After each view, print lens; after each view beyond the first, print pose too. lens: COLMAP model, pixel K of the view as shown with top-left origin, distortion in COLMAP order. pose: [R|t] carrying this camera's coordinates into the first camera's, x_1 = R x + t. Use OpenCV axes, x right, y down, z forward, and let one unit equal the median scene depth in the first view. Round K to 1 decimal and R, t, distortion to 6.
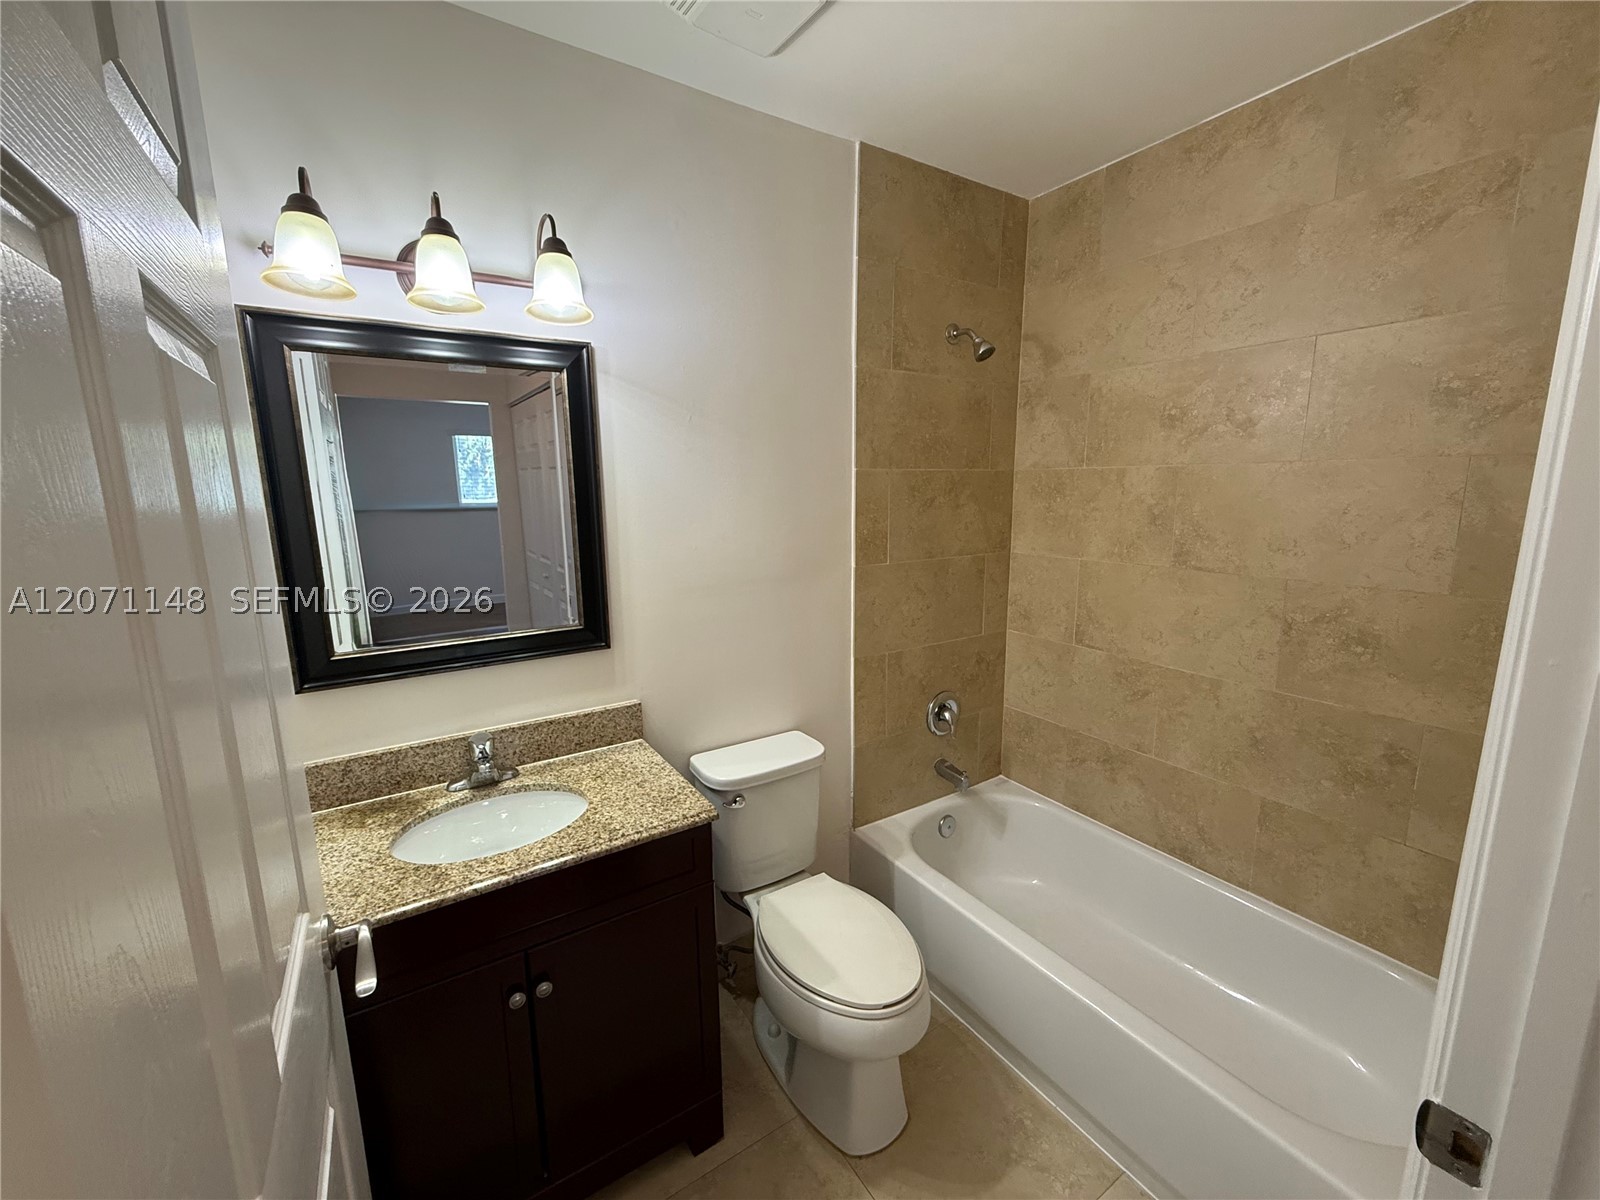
lens RADIAL K [[637.3, 0, 801.0], [0, 637.3, 596.1], [0, 0, 1]] dist [-0.000722, 0.000080]
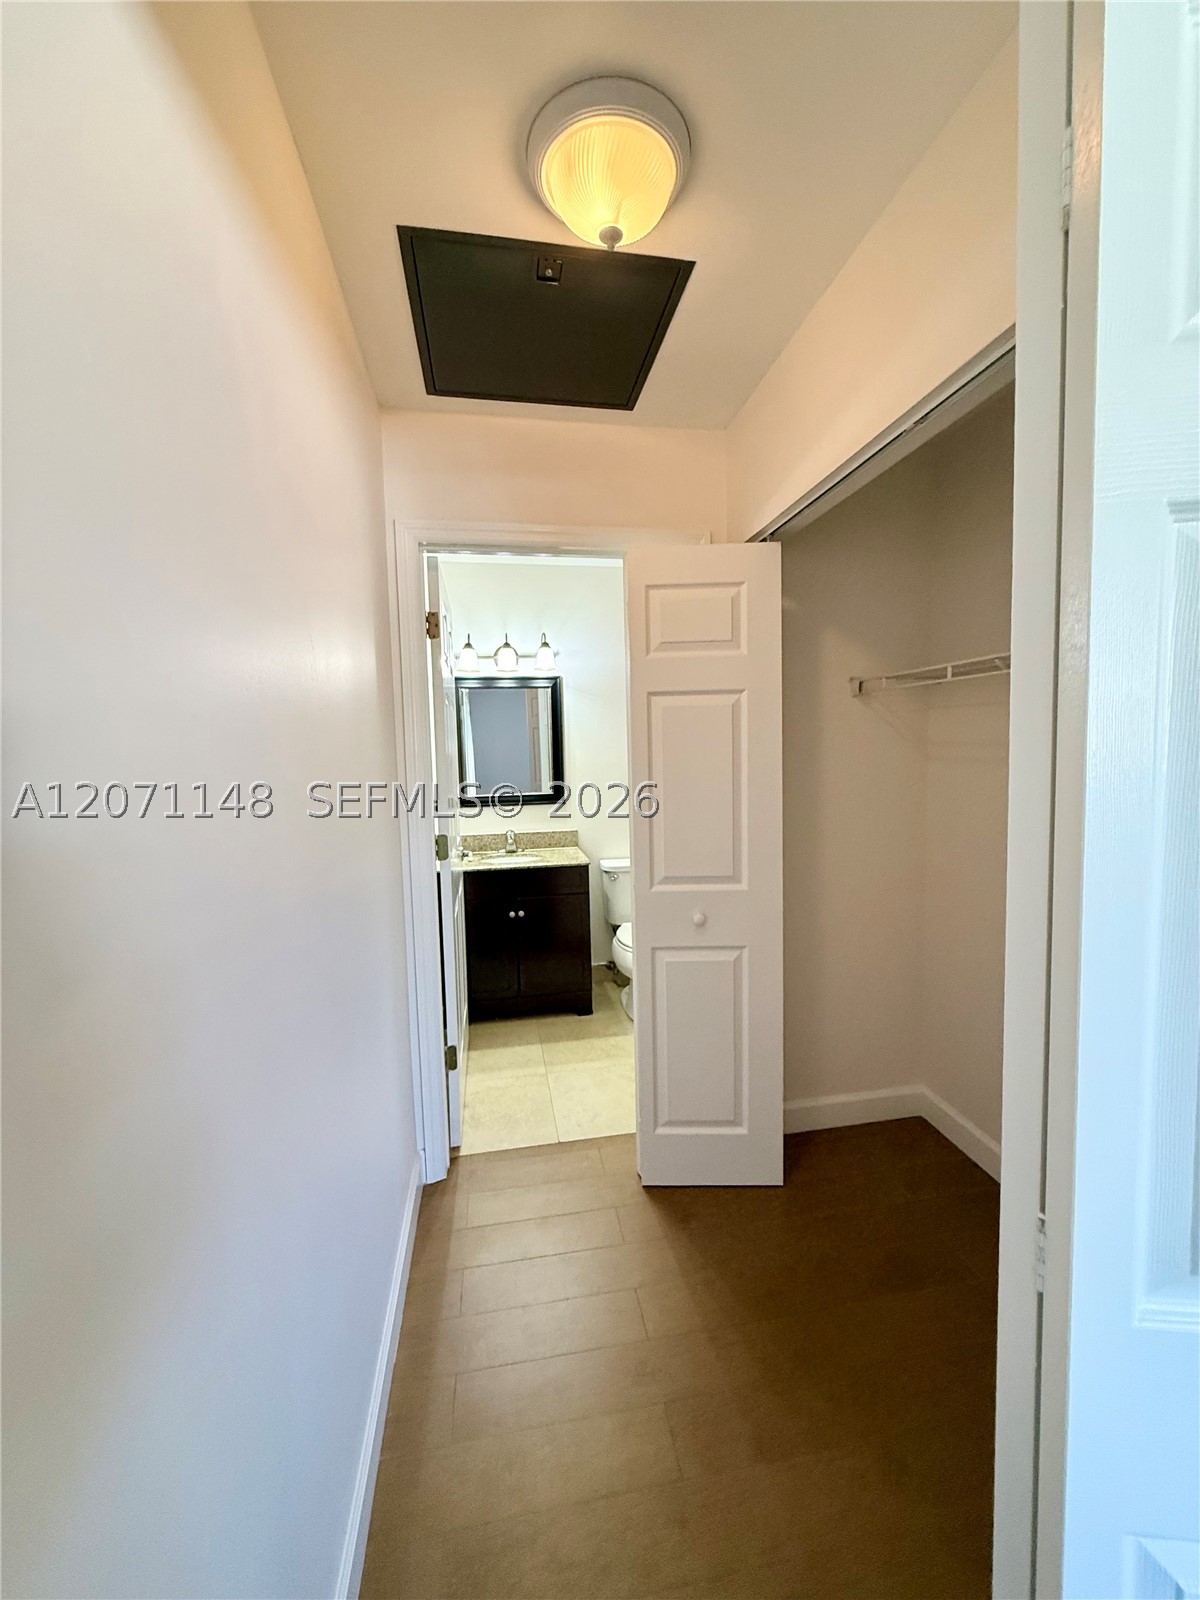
lens RADIAL K [[637.3, 0, 599.9], [0, 637.3, 799.0], [0, 0, 1]] dist [-0.000722, 0.000080]
pose [[0.915400, 0.009930, -0.402423, 0.838429], [-0.050570, 0.994612, -0.090491, 0.298019], [0.399356, 0.103186, 0.910970, -1.179054]]
